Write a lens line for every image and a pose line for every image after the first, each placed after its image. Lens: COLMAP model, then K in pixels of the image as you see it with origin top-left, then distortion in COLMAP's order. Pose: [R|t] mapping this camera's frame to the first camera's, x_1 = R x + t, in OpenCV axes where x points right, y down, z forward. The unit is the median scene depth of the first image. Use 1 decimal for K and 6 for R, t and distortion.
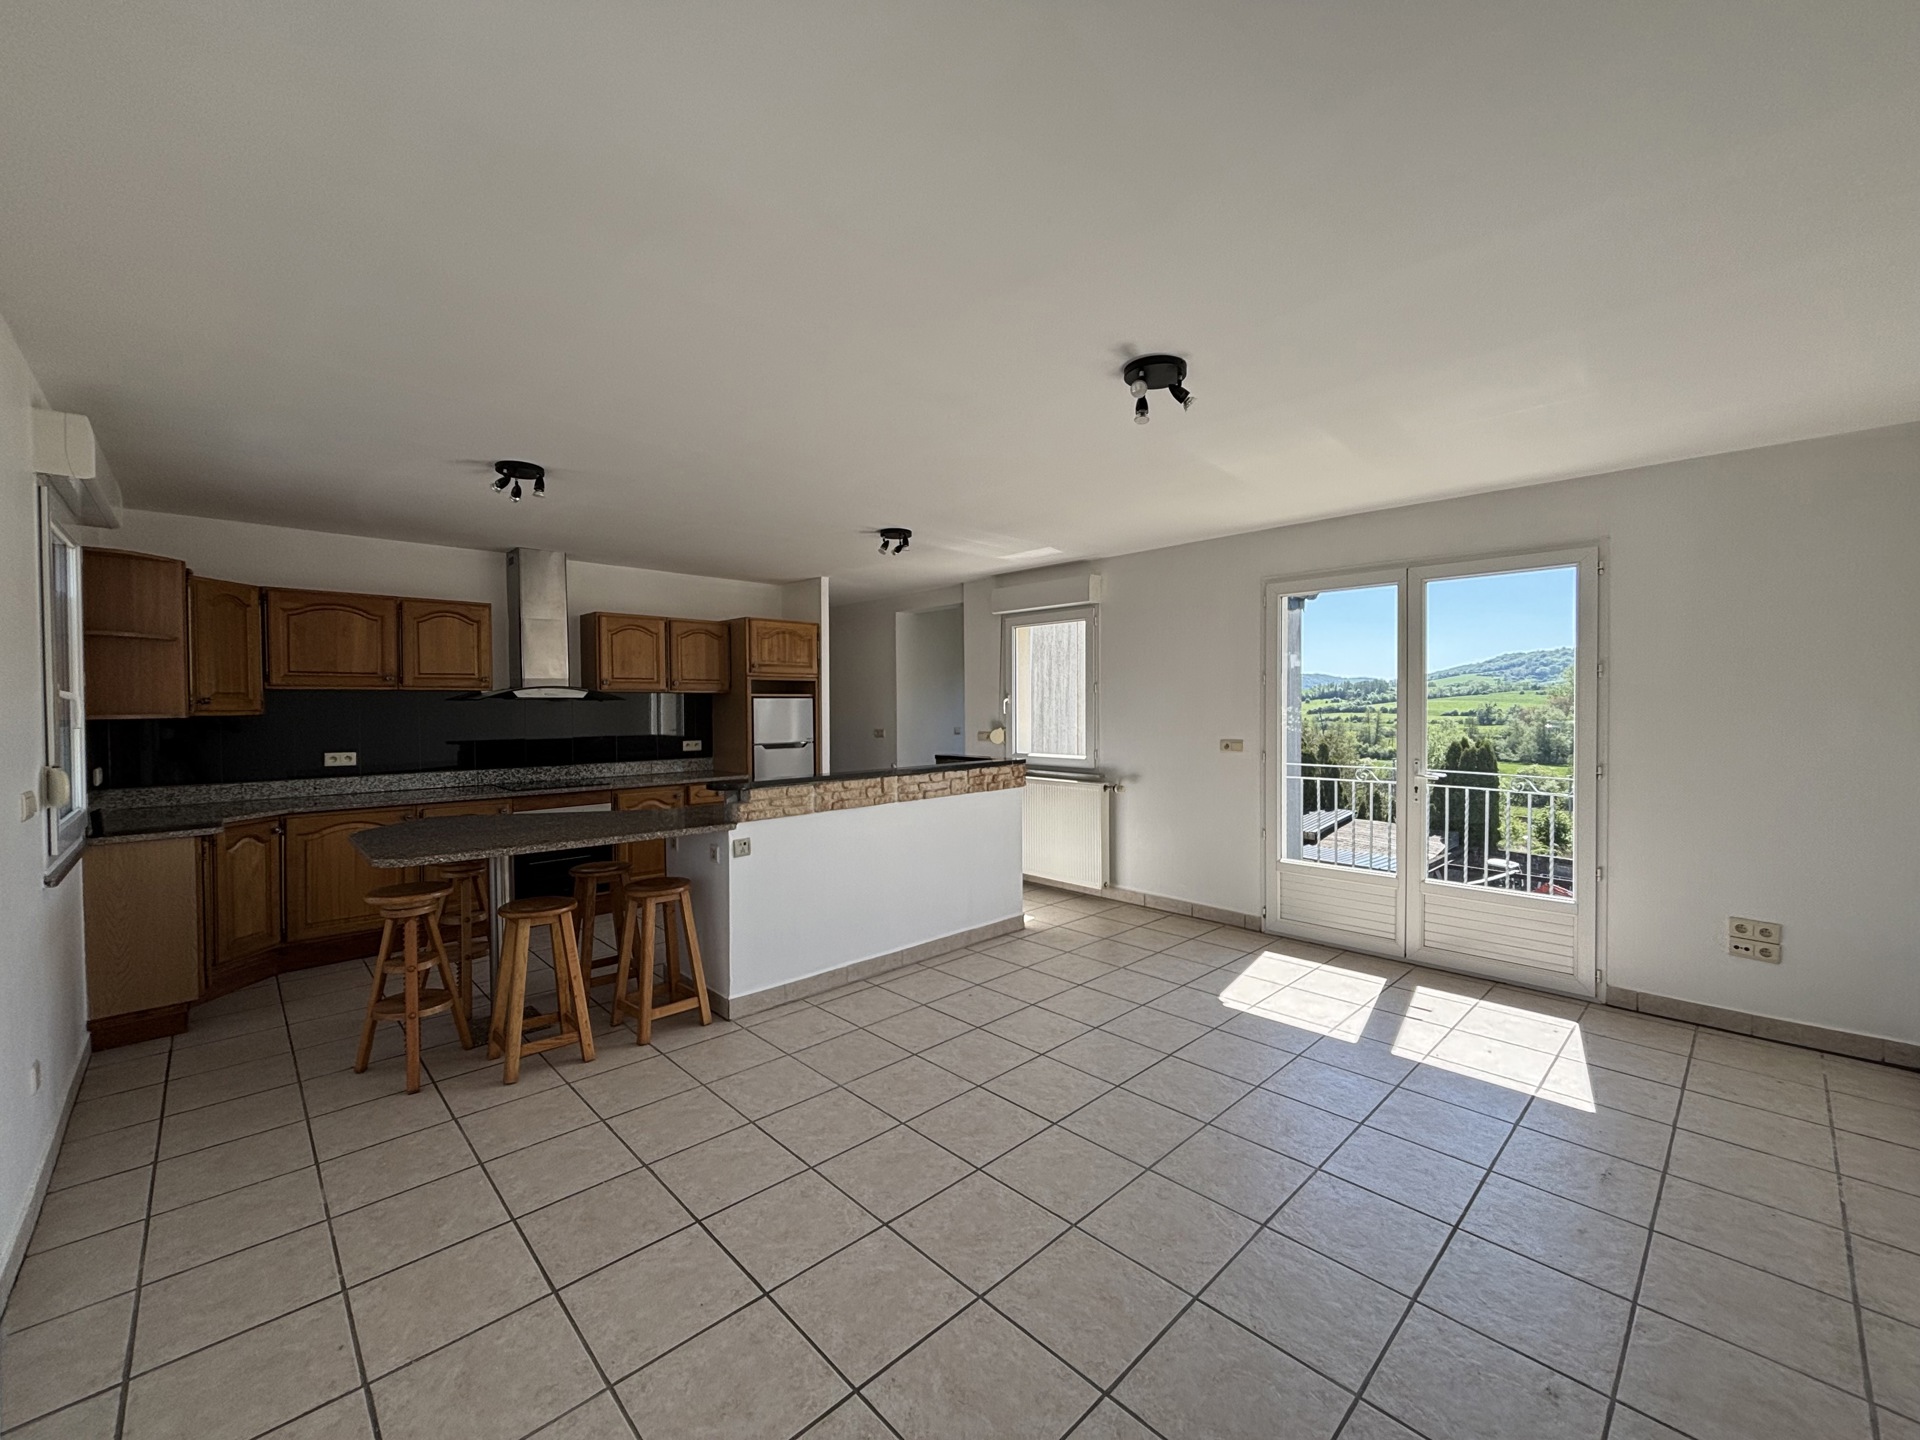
lens RADIAL K [[769.6, 0, 975.3], [0, 769.6, 718.6], [0, 0, 1]] dist [-0.002949, 0.000475]
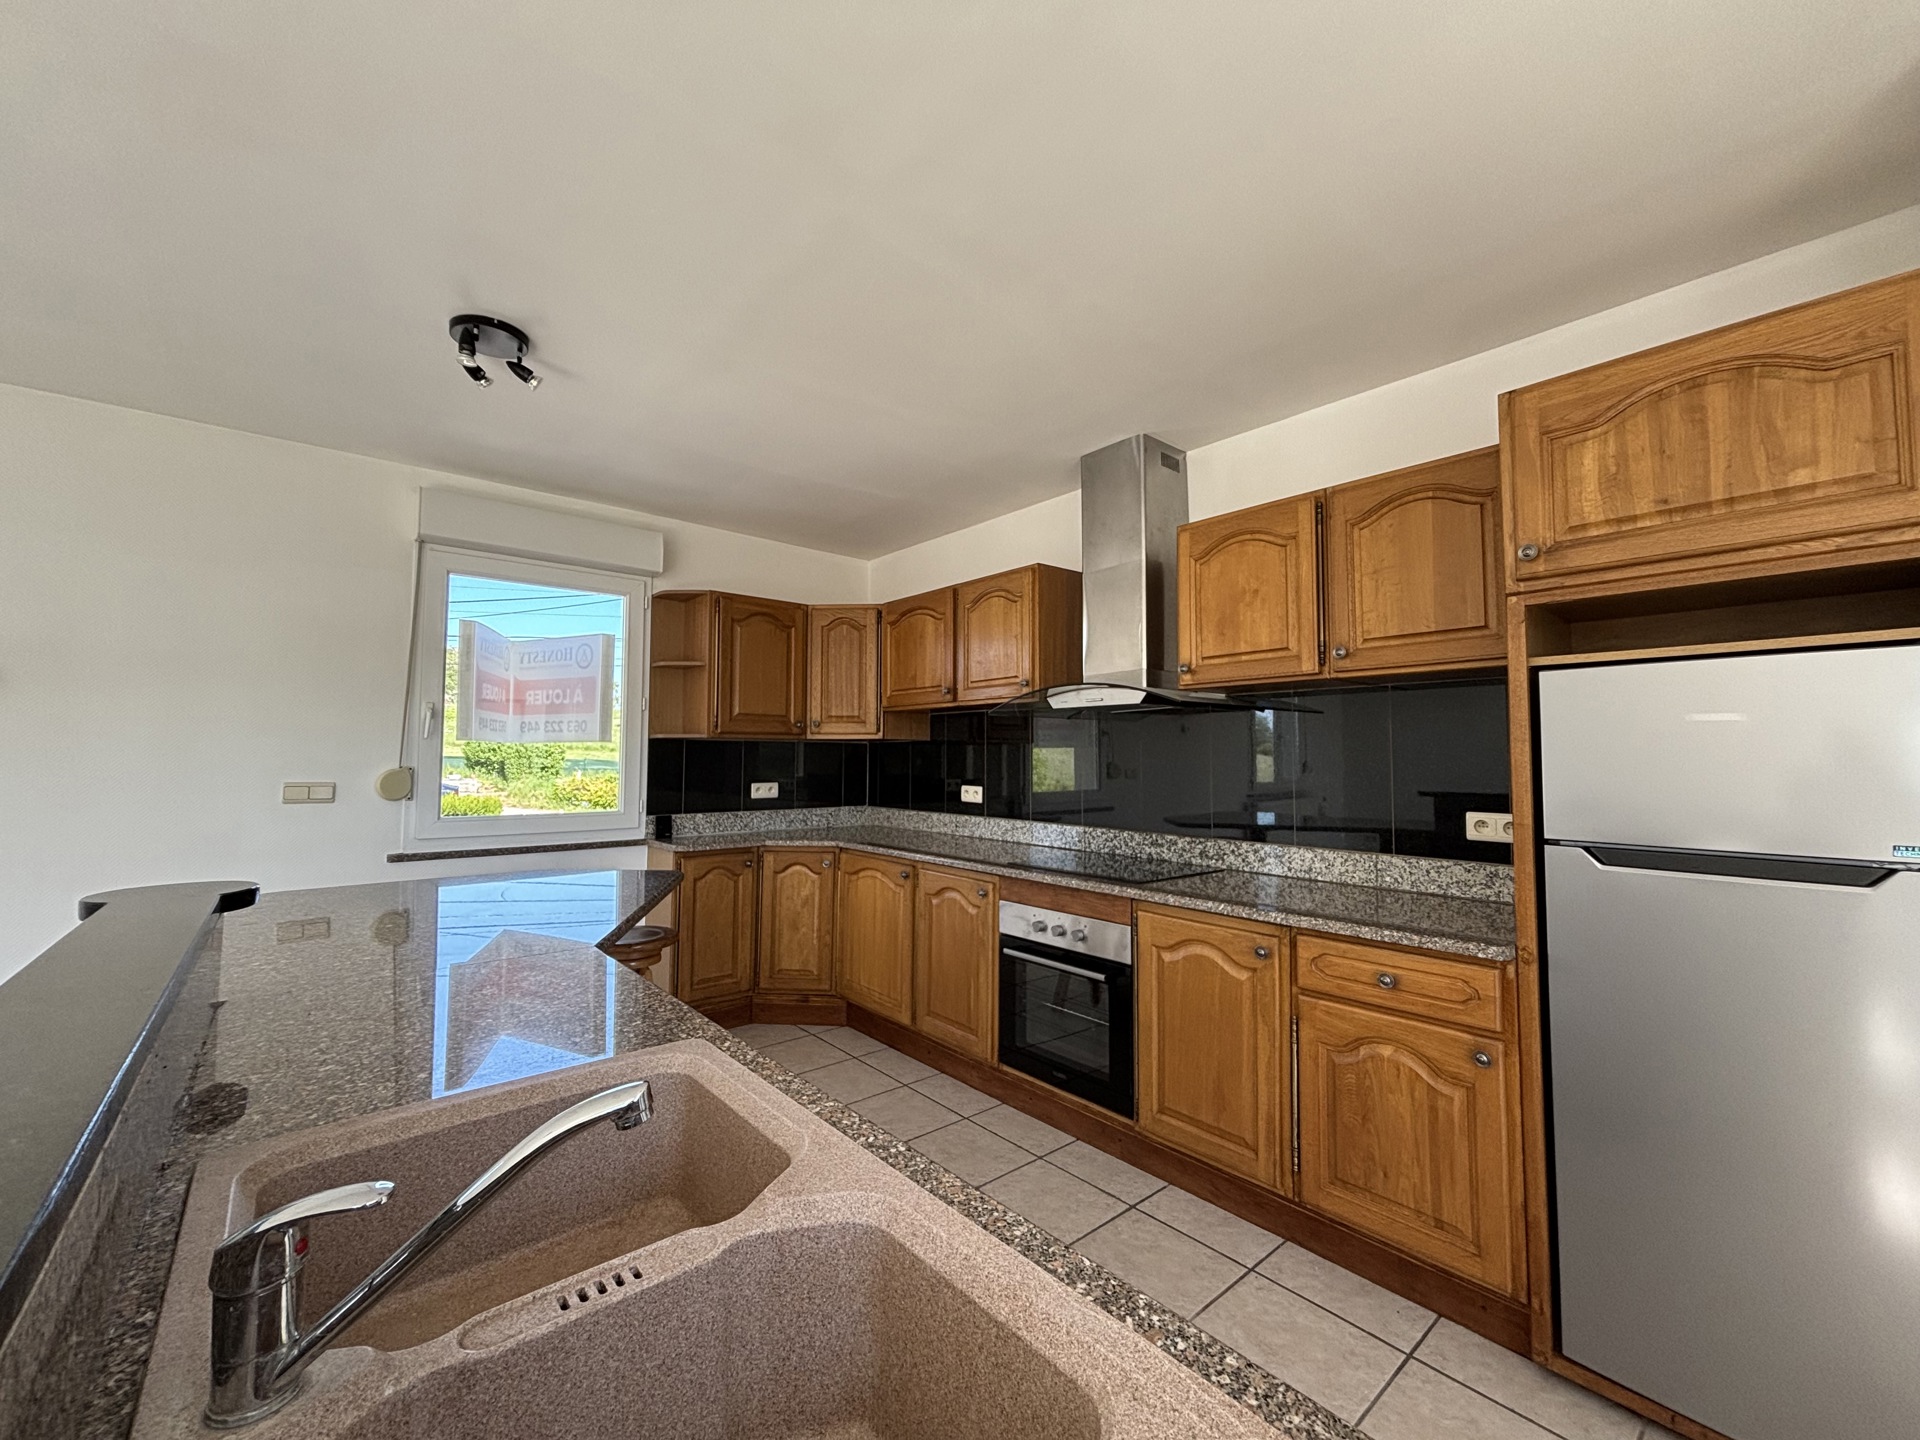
lens RADIAL K [[769.6, 0, 958.7], [0, 769.6, 712.3], [0, 0, 1]] dist [-0.002949, 0.000475]
pose [[-0.081895, -0.053283, -0.995216, 0.001130], [-0.019760, 0.998460, -0.051830, 0.007623], [0.996445, 0.015421, -0.082822, 0.950390]]
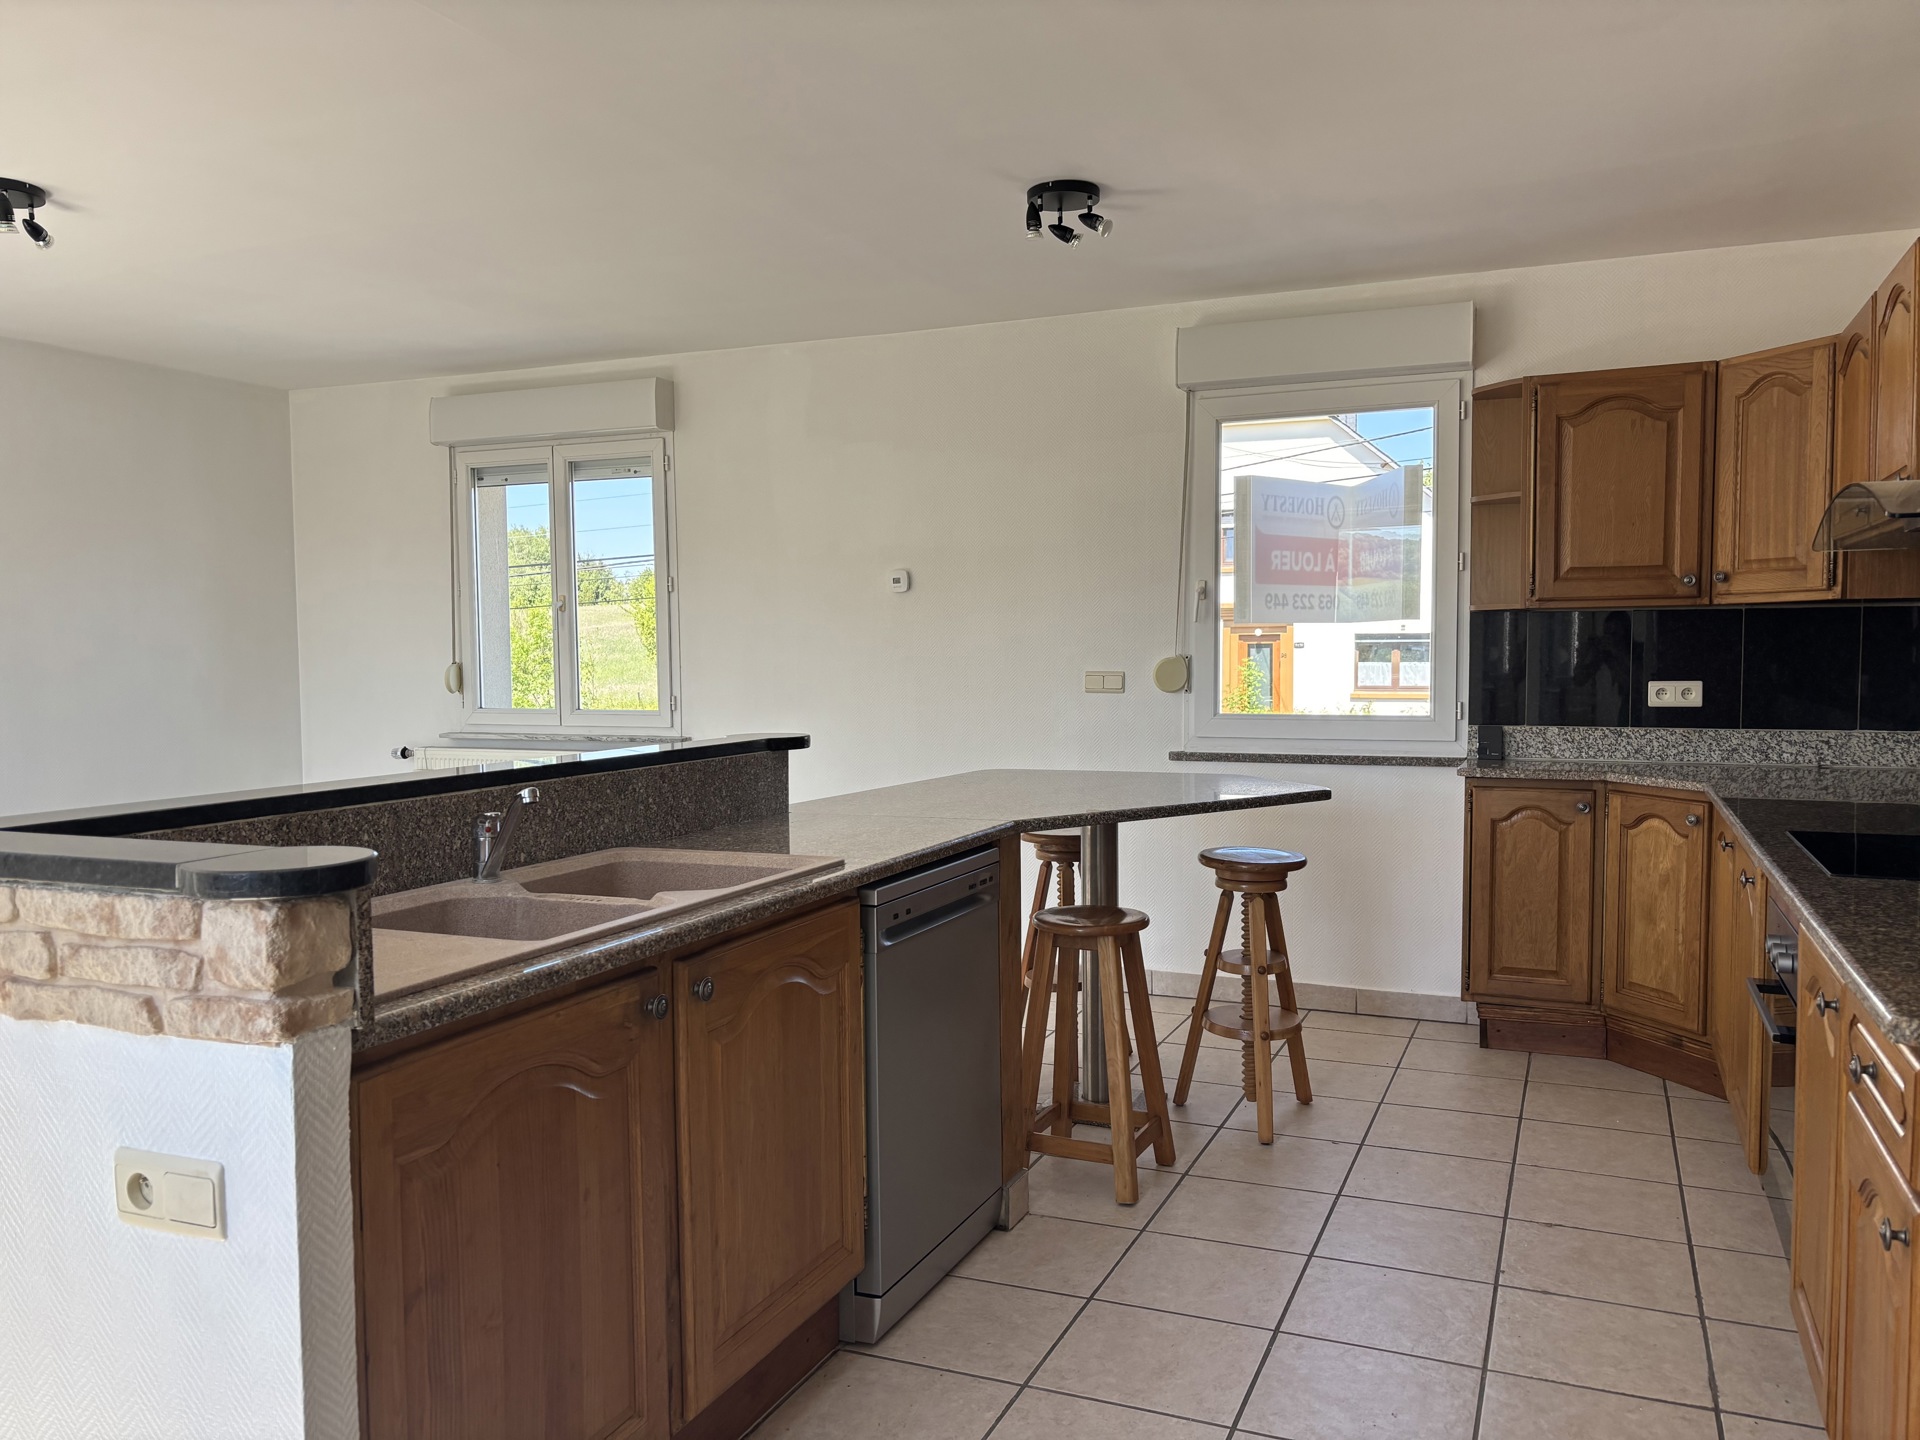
lens RADIAL K [[1443.6, 0, 956.9], [0, 1443.6, 733.3], [0, 0, 1]] dist [0.036213, -0.036595]
pose [[-0.931697, 0.038551, -0.361184, -0.055593], [0.010029, 0.996703, 0.080513, -0.000317], [0.363097, 0.071392, -0.929012, 1.349786]]
